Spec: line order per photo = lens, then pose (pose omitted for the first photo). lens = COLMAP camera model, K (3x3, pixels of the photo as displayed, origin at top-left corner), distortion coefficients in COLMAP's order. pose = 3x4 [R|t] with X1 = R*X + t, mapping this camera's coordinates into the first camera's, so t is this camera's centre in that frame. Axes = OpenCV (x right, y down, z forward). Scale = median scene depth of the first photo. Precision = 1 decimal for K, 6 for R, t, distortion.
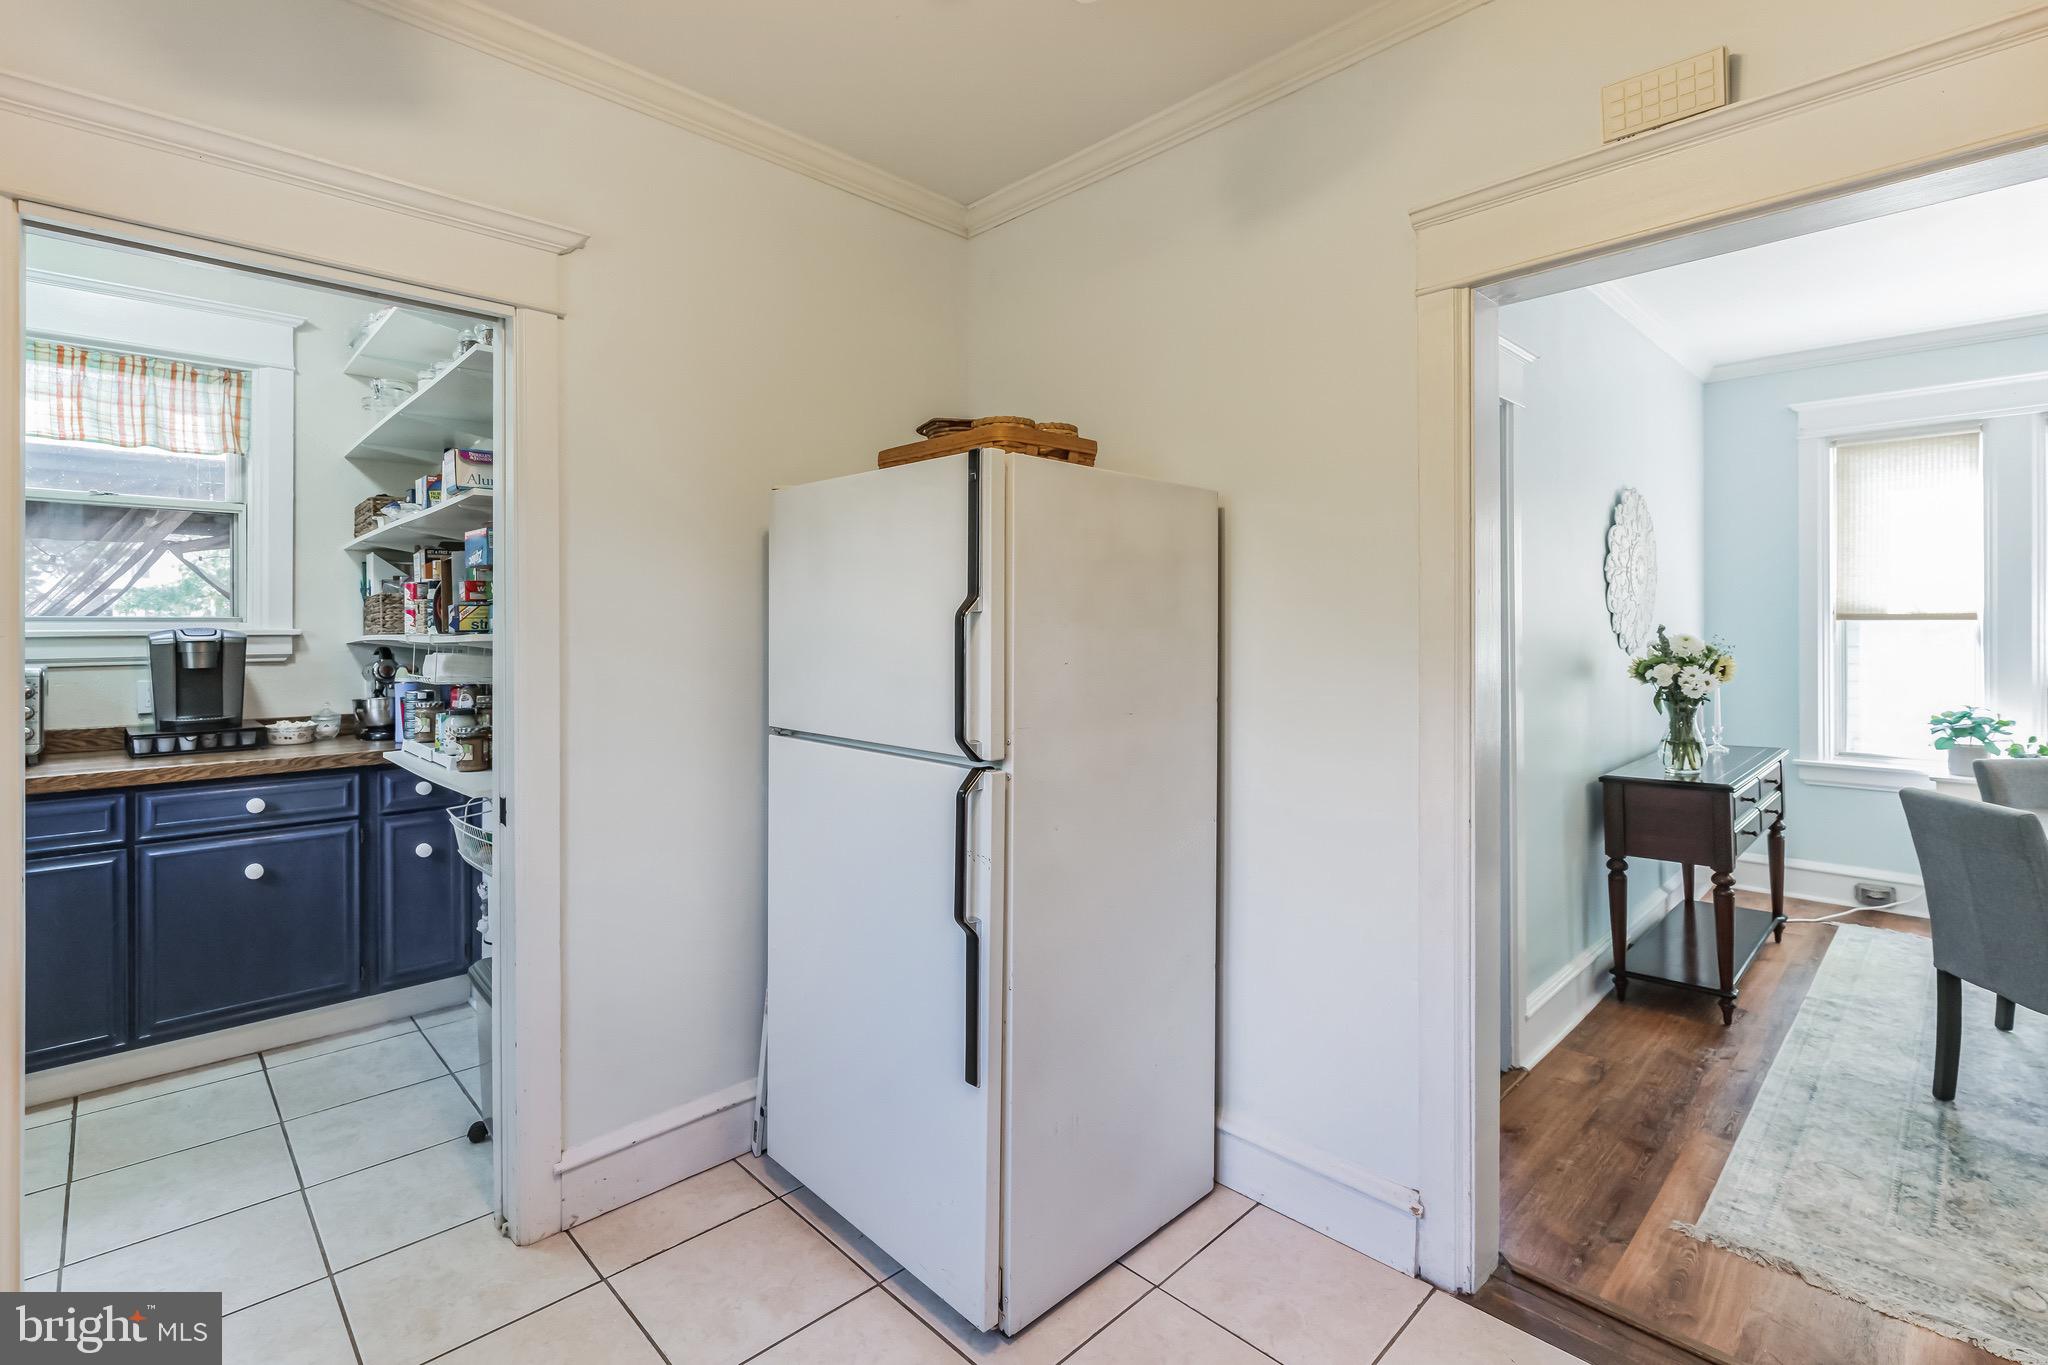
lens RADIAL K [[932.9, 0, 1023.4], [0, 932.9, 628.9], [0, 0, 1]] dist [-0.006516, 0.000191]
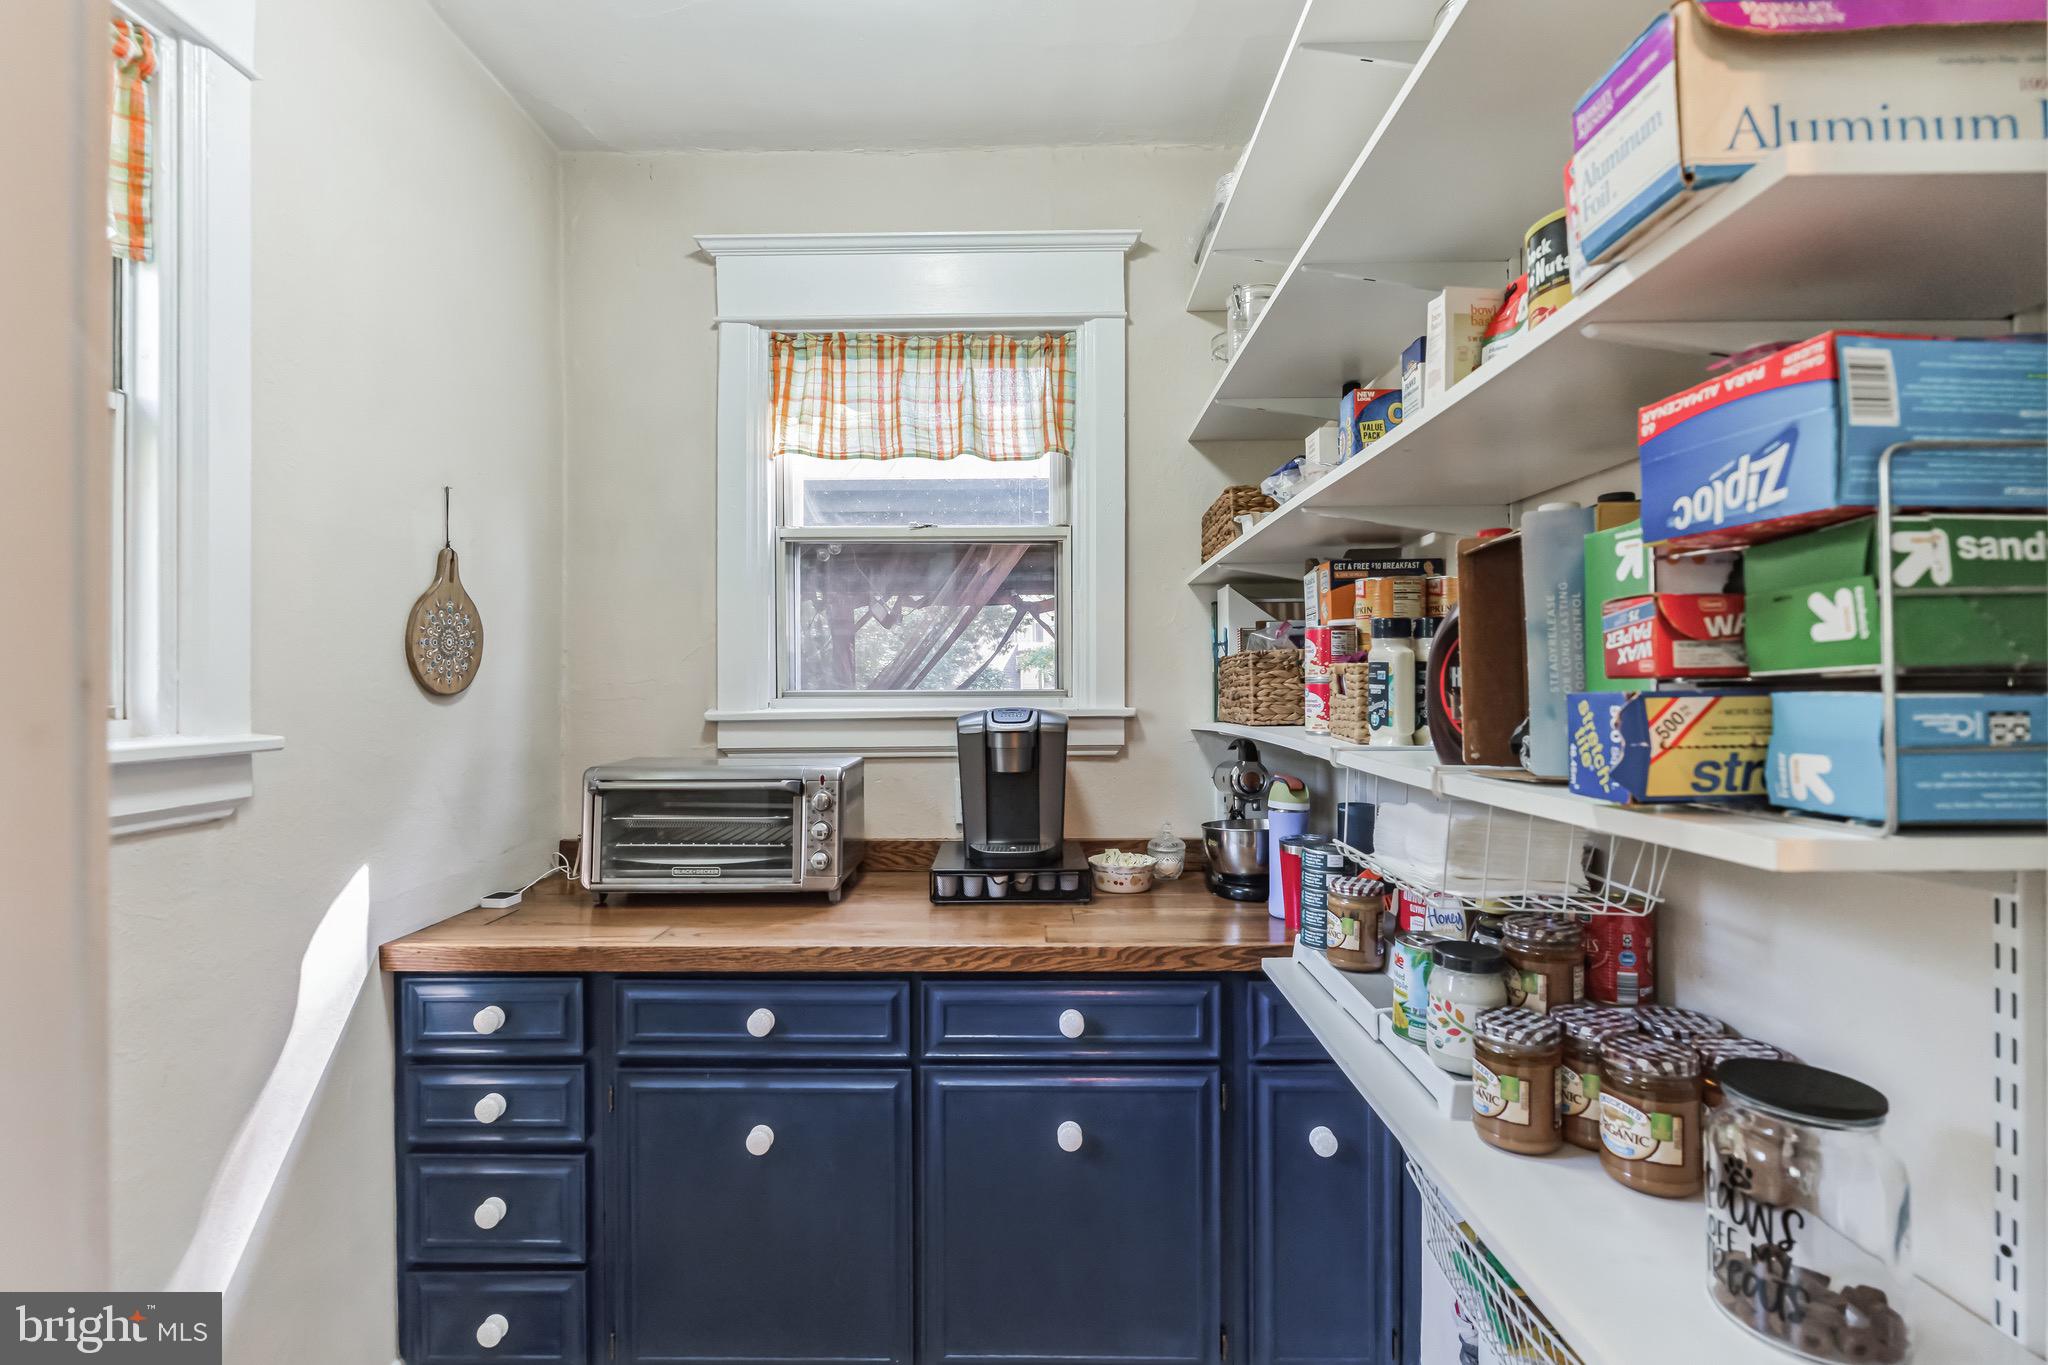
lens RADIAL K [[958.3, 0, 1016.7], [0, 958.3, 677.0], [0, 0, 1]] dist [-0.003776, 0.000671]
pose [[0.706783, -0.003567, -0.707421, -0.384144], [0.001431, 0.999992, -0.003613, -0.020868], [0.707429, 0.001541, 0.706783, 0.496594]]
